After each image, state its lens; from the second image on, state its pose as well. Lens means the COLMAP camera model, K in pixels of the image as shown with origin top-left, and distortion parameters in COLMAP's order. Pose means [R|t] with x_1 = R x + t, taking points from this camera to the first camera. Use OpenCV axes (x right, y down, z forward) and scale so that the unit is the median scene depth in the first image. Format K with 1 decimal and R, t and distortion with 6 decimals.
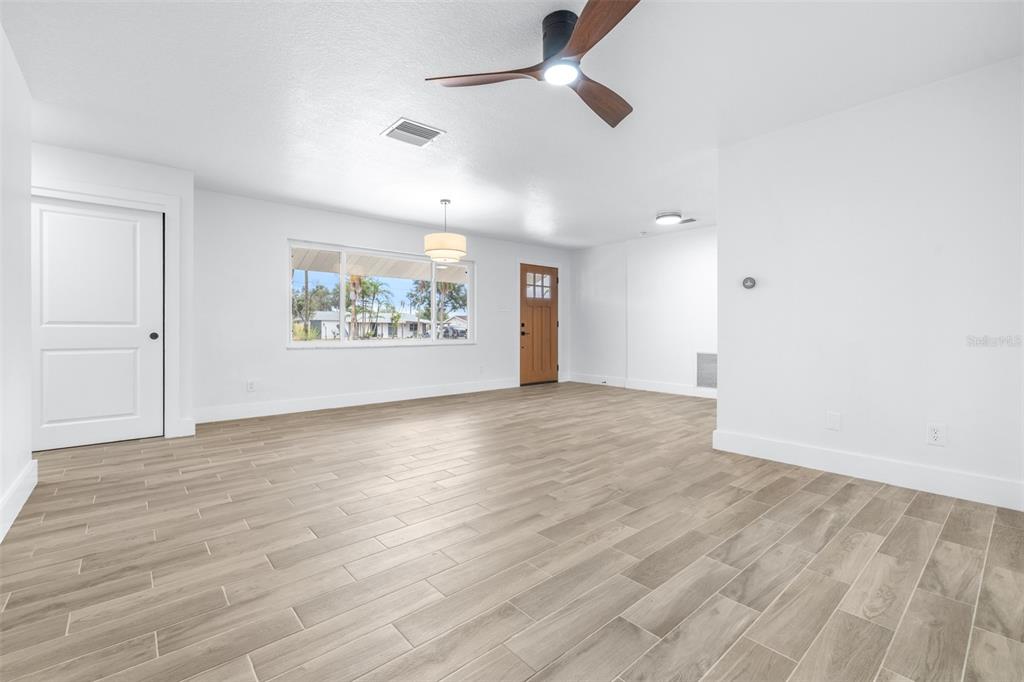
lens RADIAL K [[441.8, 0, 507.6], [0, 441.8, 336.4], [0, 0, 1]] dist [0.000147, 0.000170]
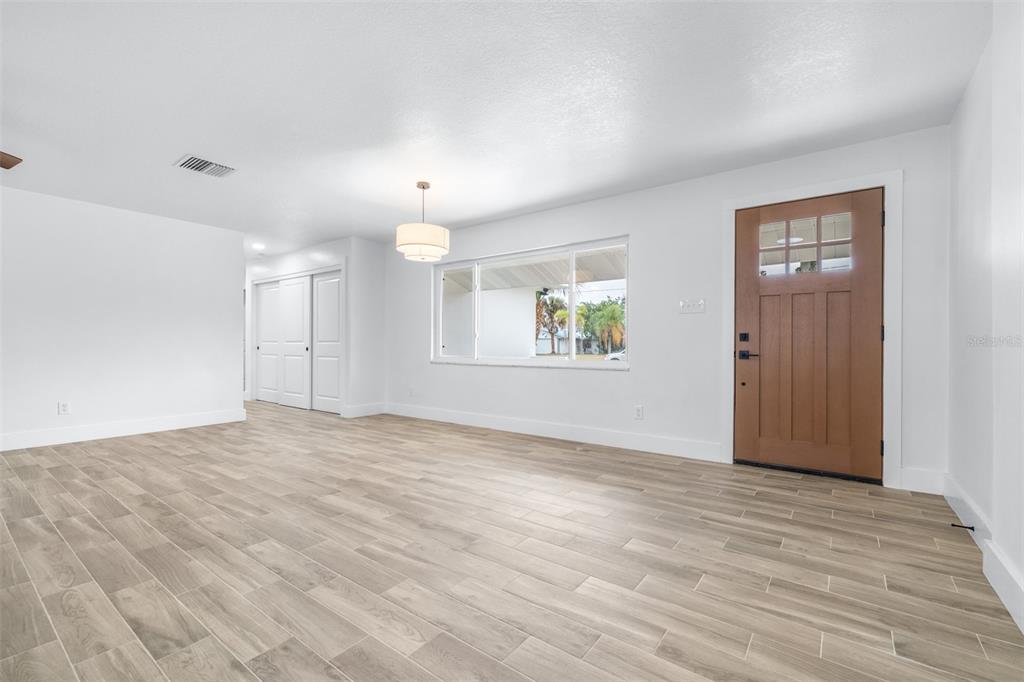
lens RADIAL K [[445.6, 0, 509.3], [0, 445.6, 345.3], [0, 0, 1]] dist [0.000629, 0.000270]
pose [[0.221238, 0.000521, -0.975220, 0.969198], [-0.019275, 0.999807, -0.003839, -0.022678], [0.975029, 0.019647, 0.221205, 1.400091]]
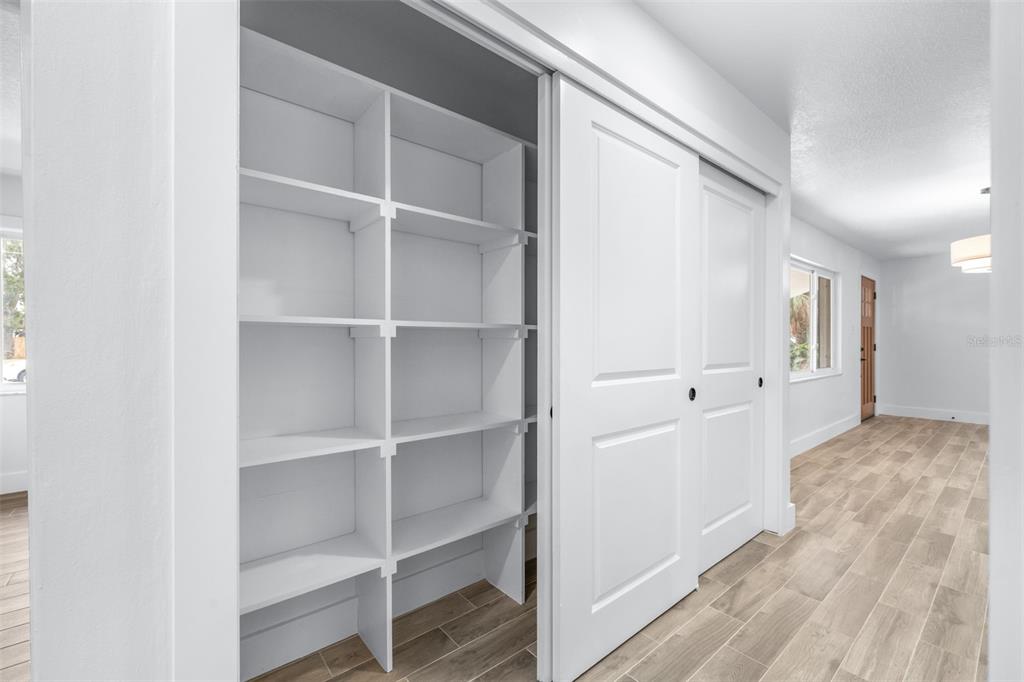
lens RADIAL K [[441.8, 0, 507.6], [0, 441.8, 336.4], [0, 0, 1]] dist [0.000147, 0.000170]
pose [[0.999999, 0.001593, -0.000216, -1.374016], [-0.001597, 0.999743, -0.022626, -0.065394], [0.000180, 0.022626, 0.999744, 0.355658]]
